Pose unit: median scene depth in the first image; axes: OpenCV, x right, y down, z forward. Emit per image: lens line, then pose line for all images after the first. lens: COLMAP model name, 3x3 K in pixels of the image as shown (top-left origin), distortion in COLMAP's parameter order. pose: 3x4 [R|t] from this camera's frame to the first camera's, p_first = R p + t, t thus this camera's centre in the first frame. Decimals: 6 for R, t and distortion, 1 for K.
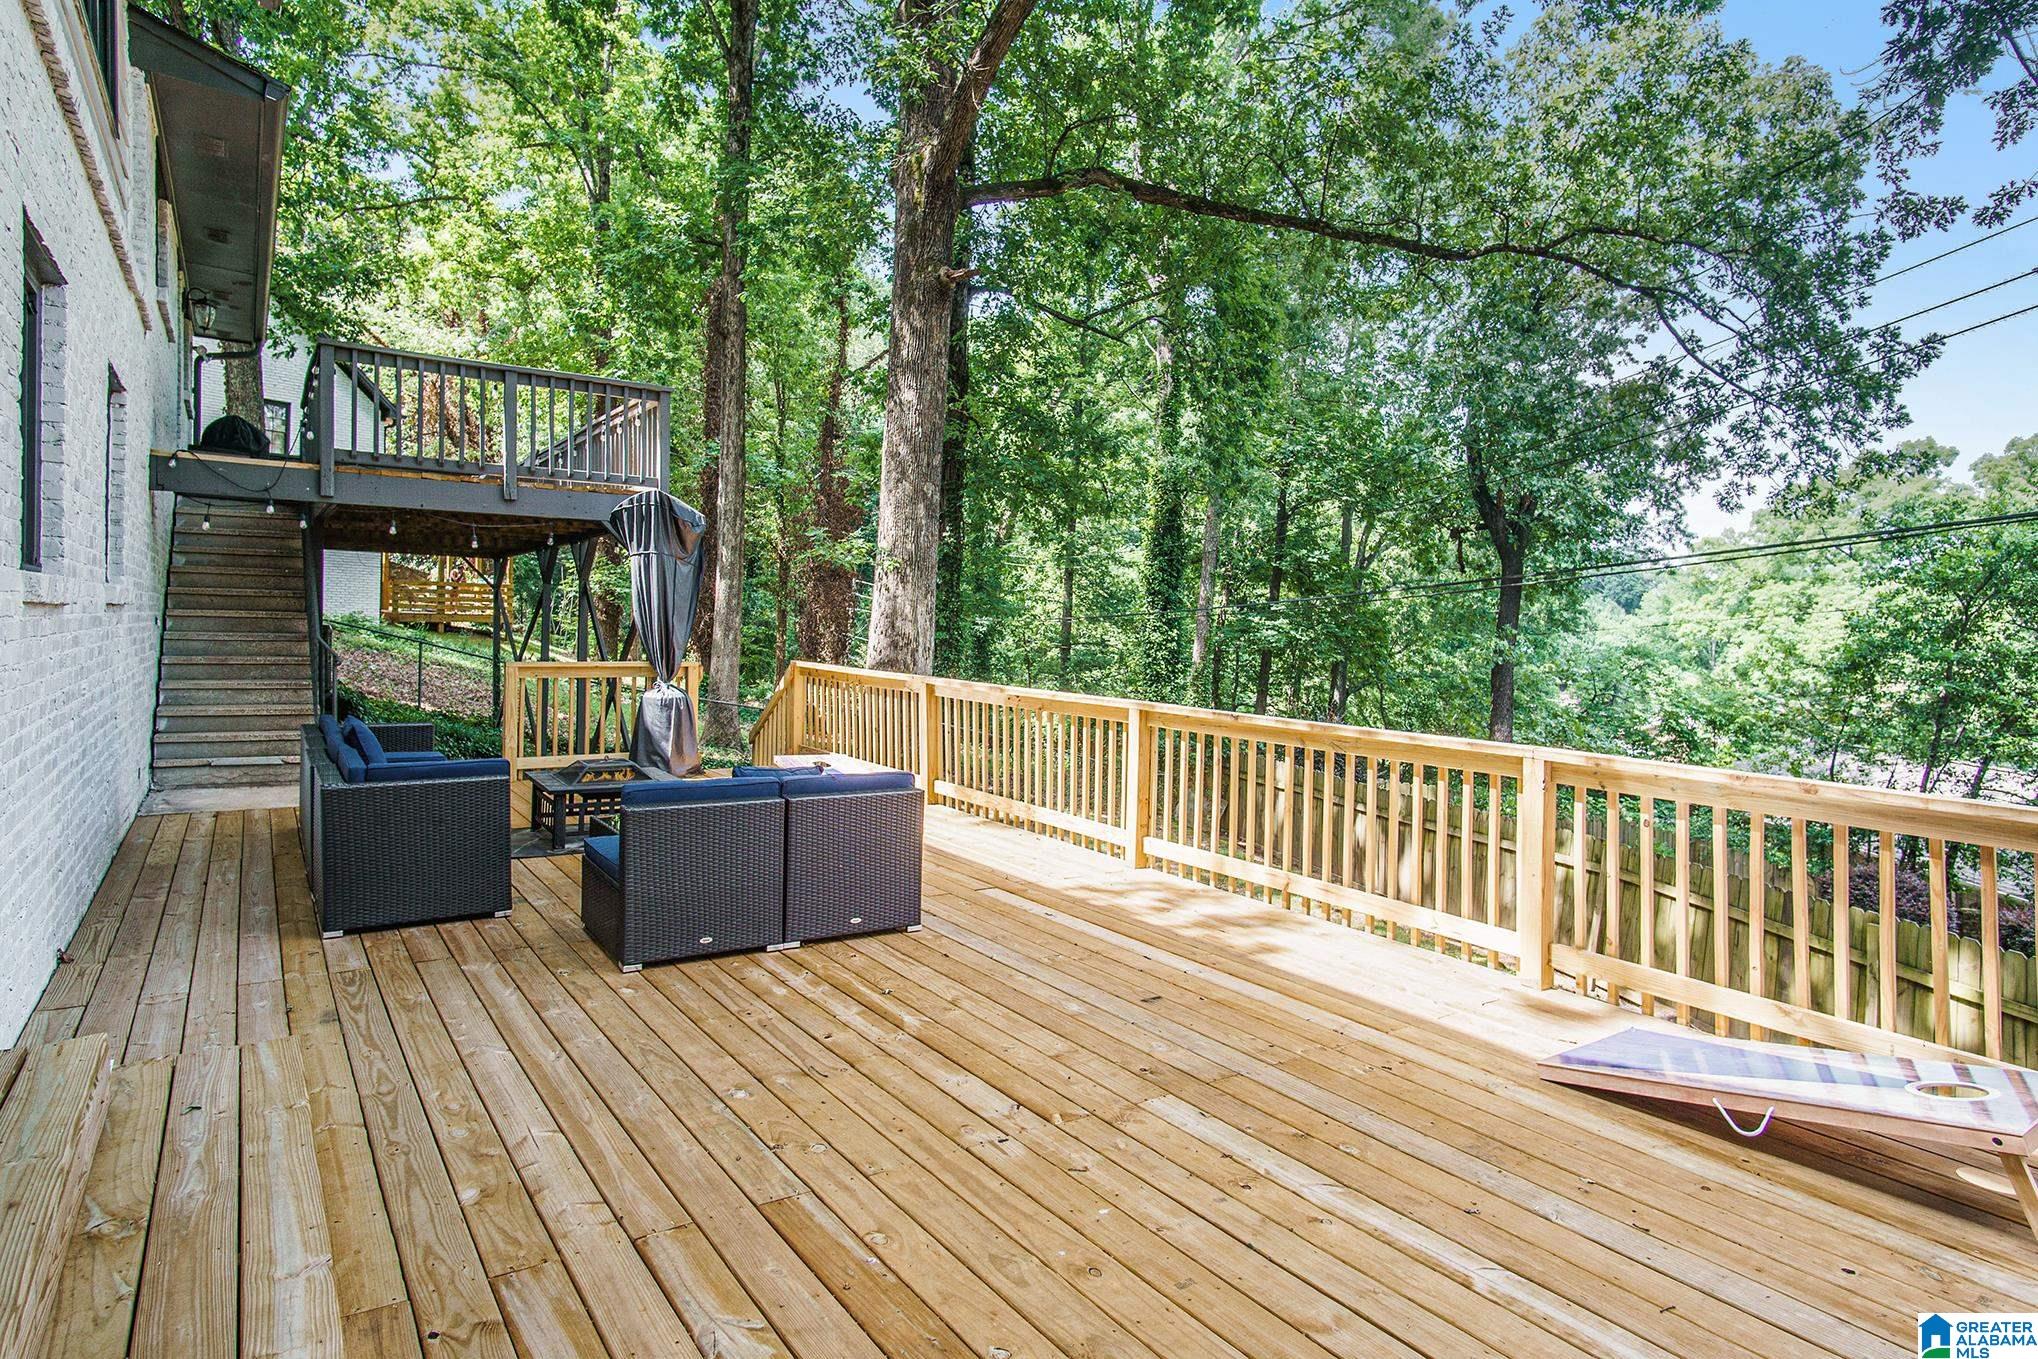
lens RADIAL K [[1121.8, 0, 1051.0], [0, 1121.8, 630.3], [0, 0, 1]] dist [-0.014719, 0.003673]
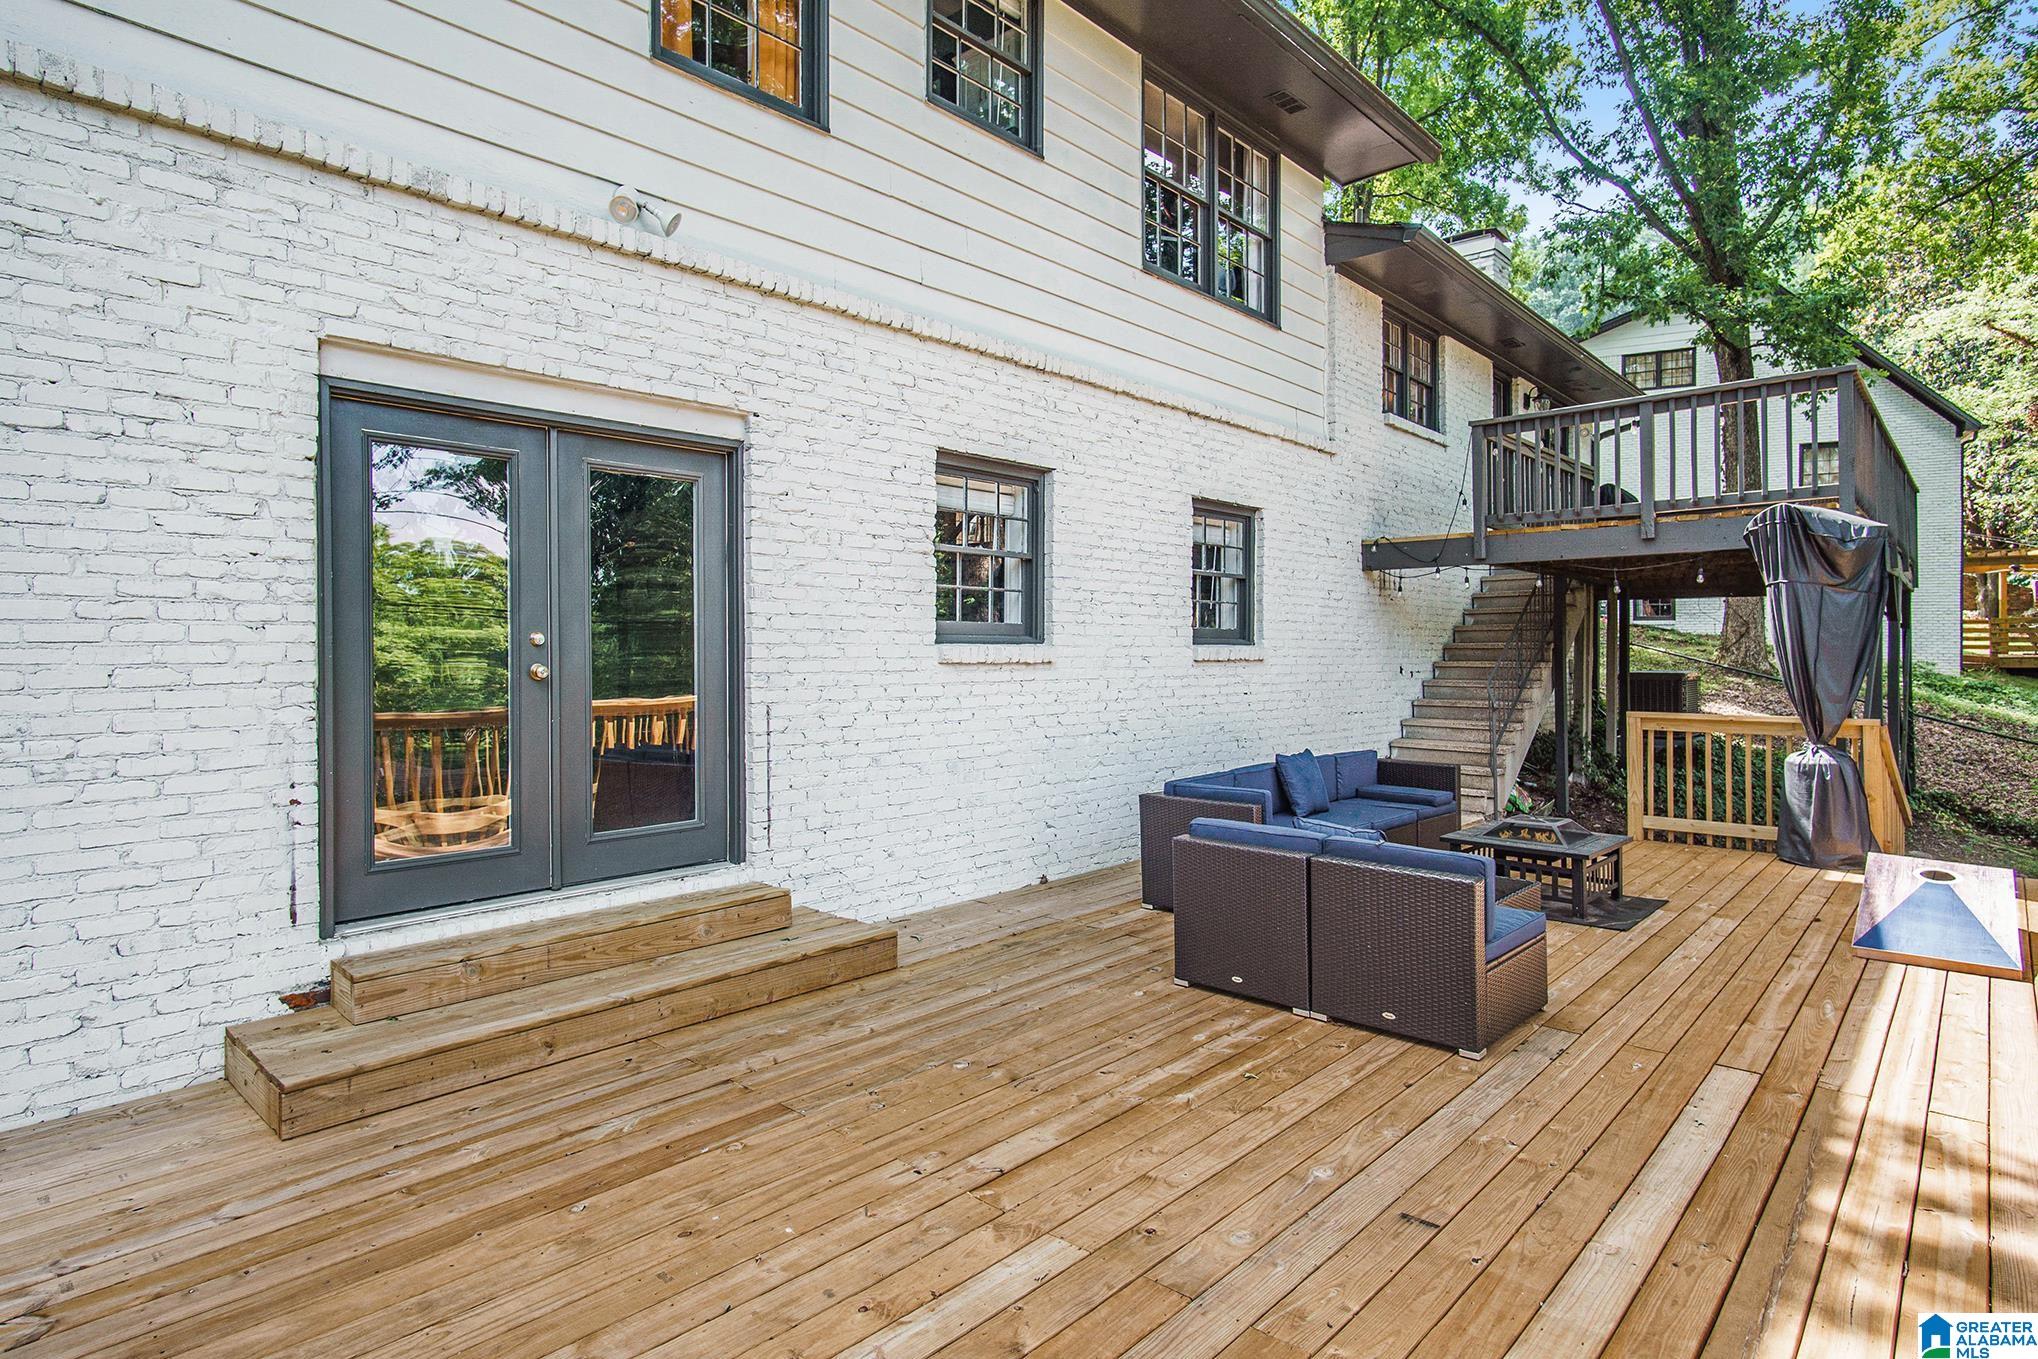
lens RADIAL K [[1121.8, 0, 987.7], [0, 1121.8, 658.4], [0, 0, 1]] dist [-0.014719, 0.003673]
pose [[0.206586, -0.016149, -0.978295, 0.748948], [-0.001302, 0.999858, -0.016780, -0.000897], [0.978428, 0.004740, 0.206535, 0.640693]]
